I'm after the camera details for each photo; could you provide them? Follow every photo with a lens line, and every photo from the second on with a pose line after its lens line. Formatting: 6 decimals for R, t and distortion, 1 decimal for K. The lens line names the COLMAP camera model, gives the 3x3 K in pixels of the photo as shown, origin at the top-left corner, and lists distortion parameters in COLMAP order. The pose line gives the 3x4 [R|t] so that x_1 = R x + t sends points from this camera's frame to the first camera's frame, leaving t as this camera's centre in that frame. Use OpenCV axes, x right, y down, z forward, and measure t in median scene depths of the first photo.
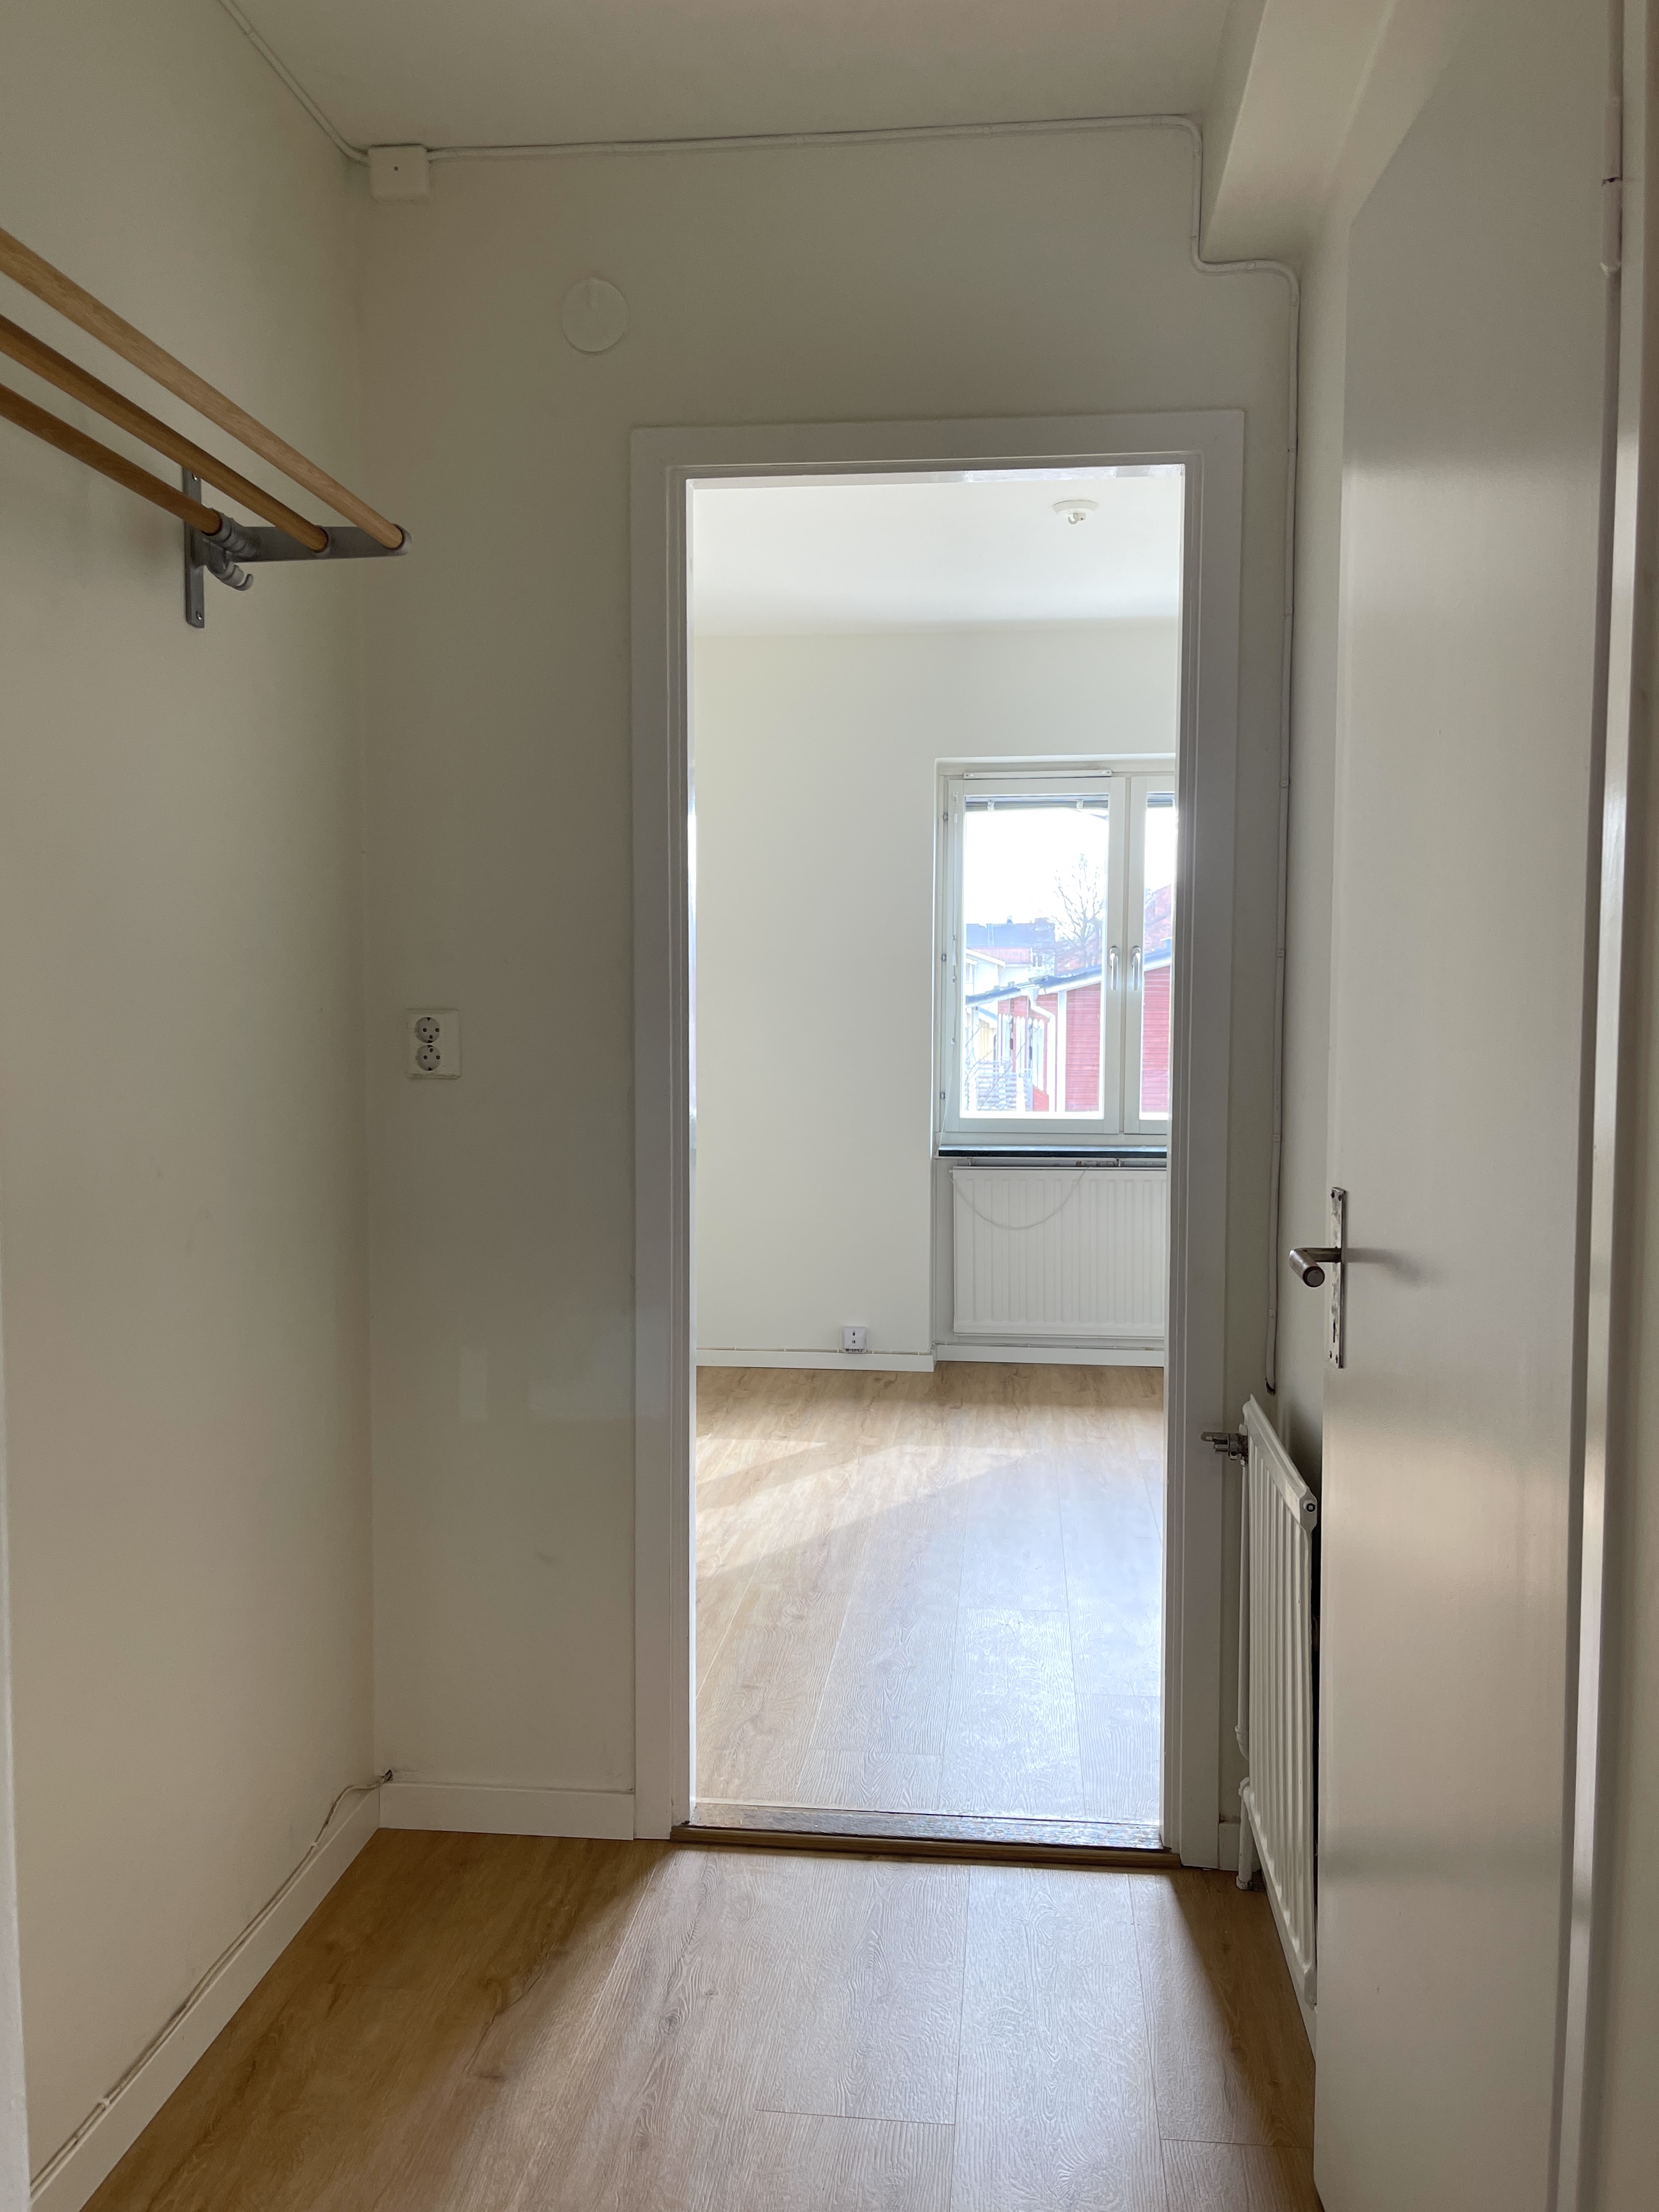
lens RADIAL K [[1679.1, 0, 829.5], [0, 1679.1, 1106.0], [0, 0, 1]] dist [0.126813, -0.312935]
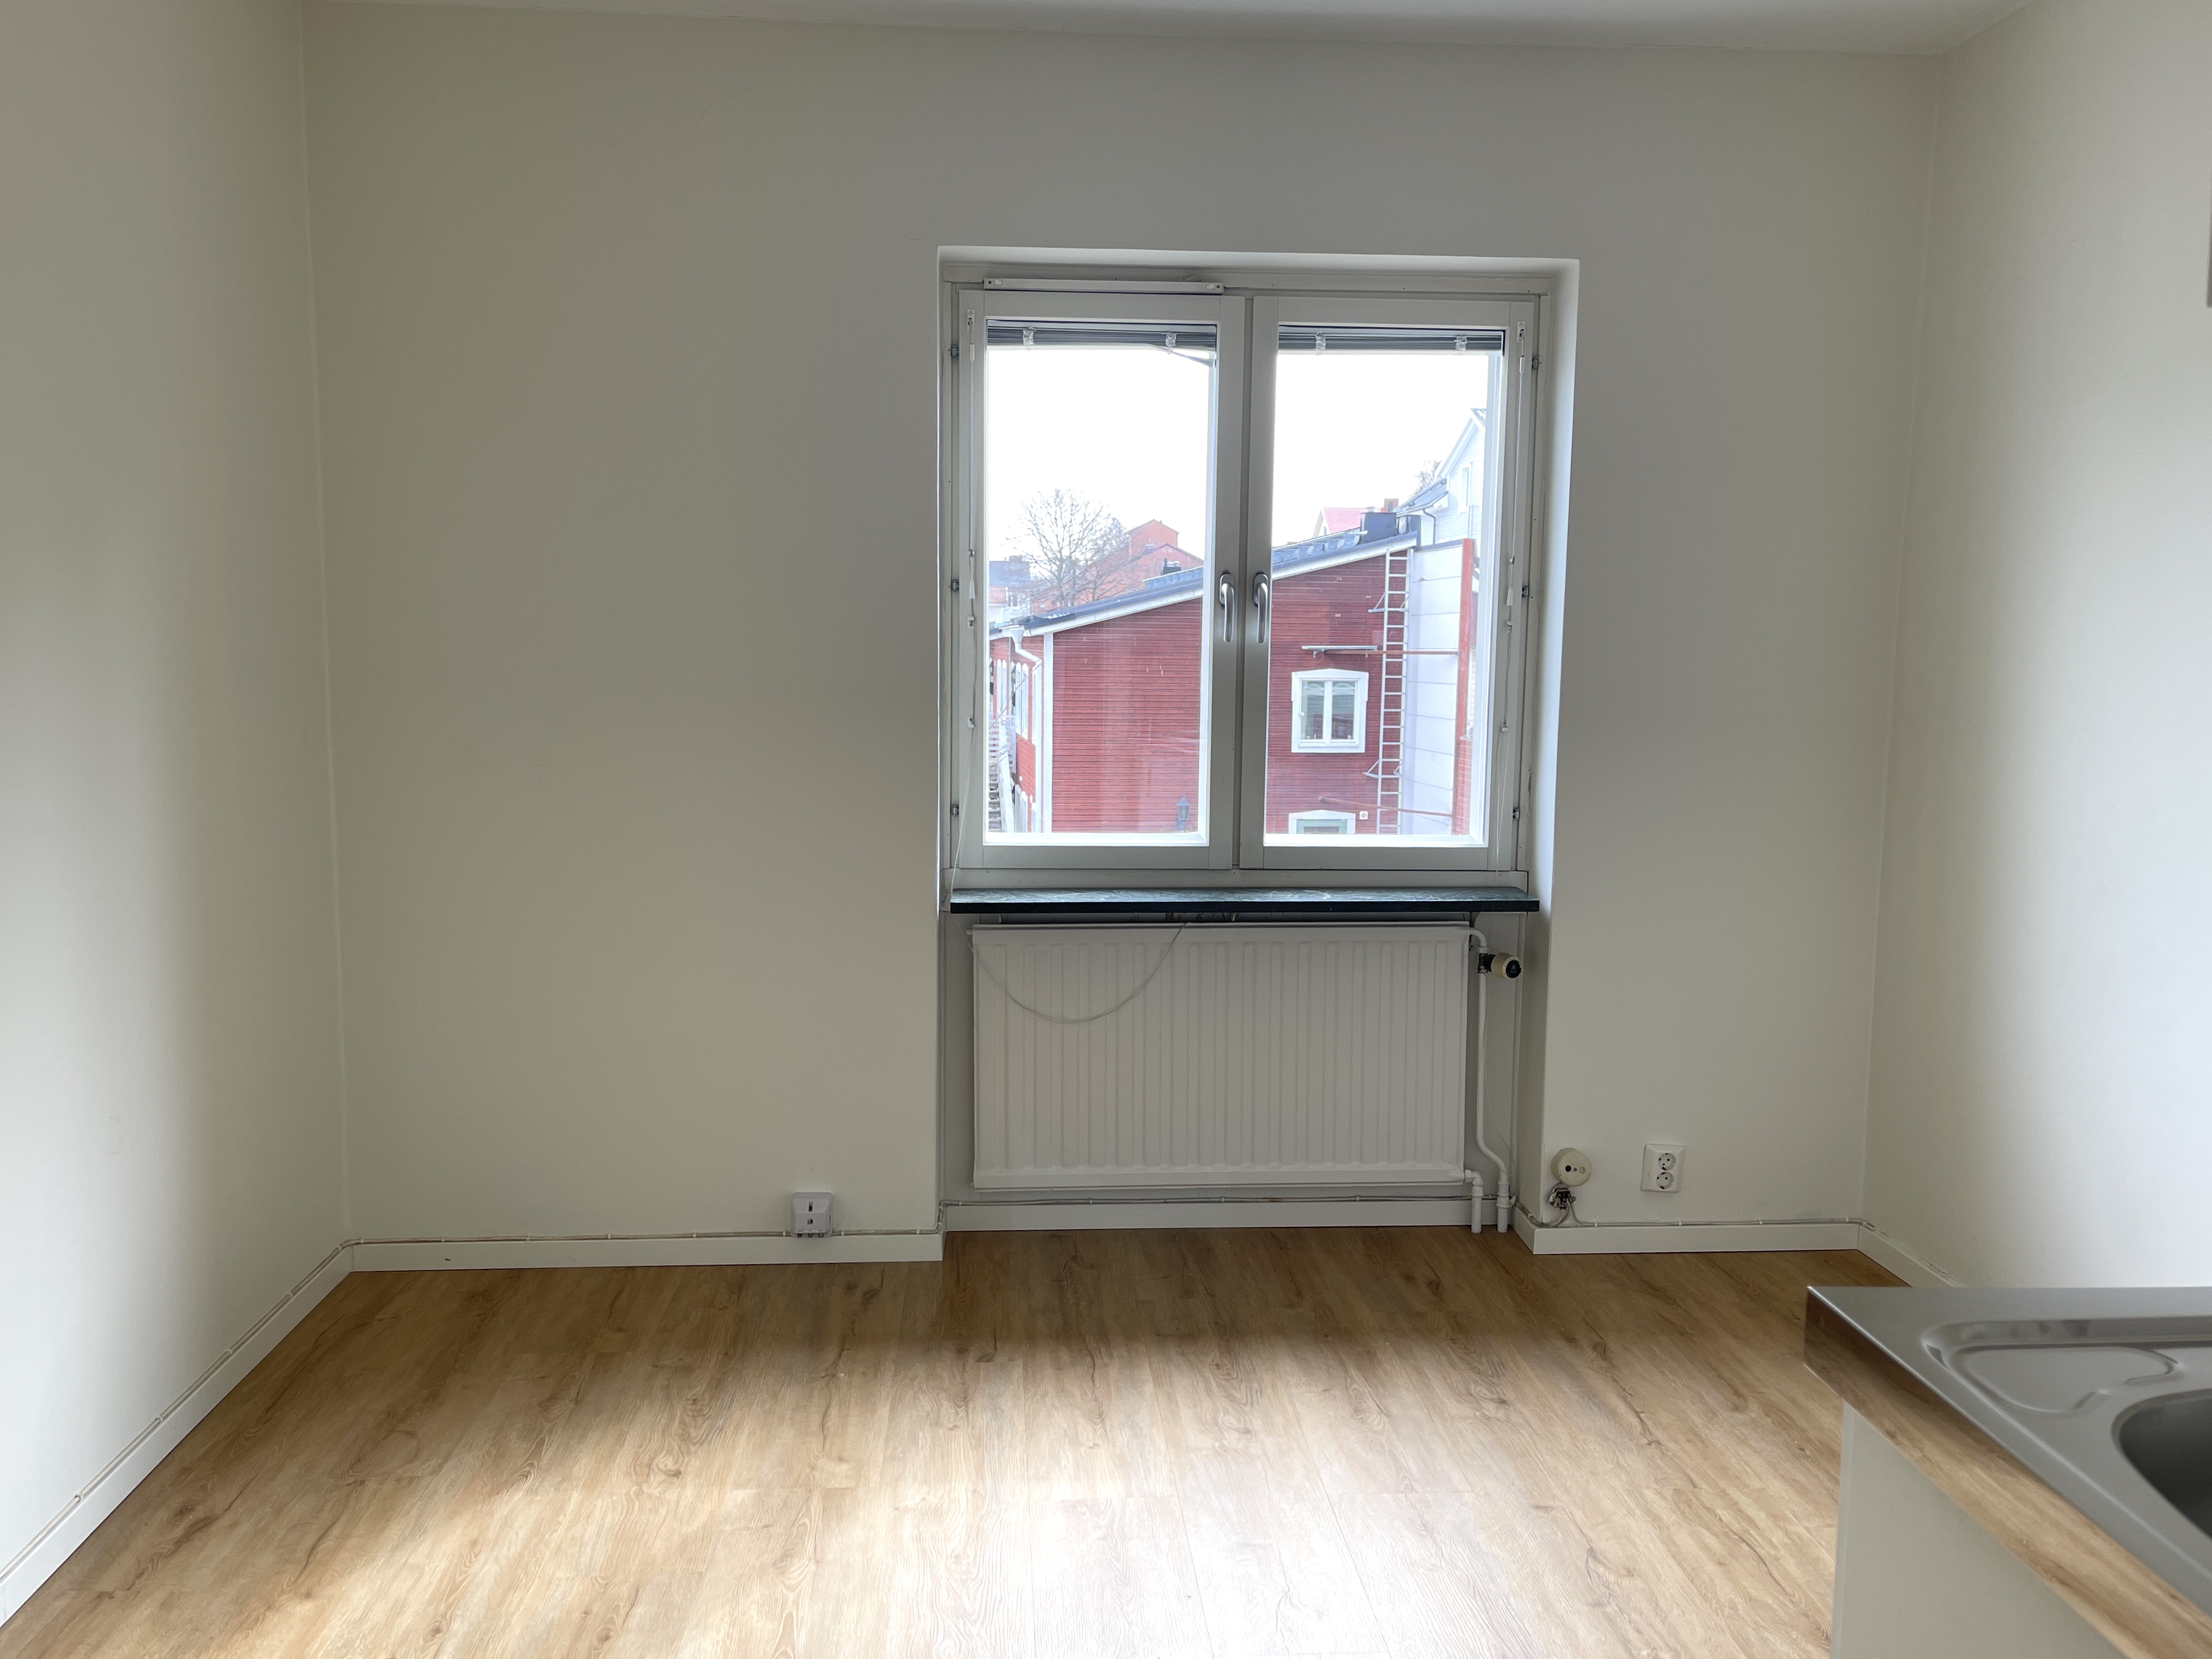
lens RADIAL K [[1679.1, 0, 1106.0], [0, 1679.1, 829.5], [0, 0, 1]] dist [0.126813, -0.312935]
pose [[0.983761, -0.010945, 0.179147, 0.011331], [0.002057, 0.998761, 0.049722, -0.029944], [-0.179470, -0.048546, 0.982565, 0.384154]]
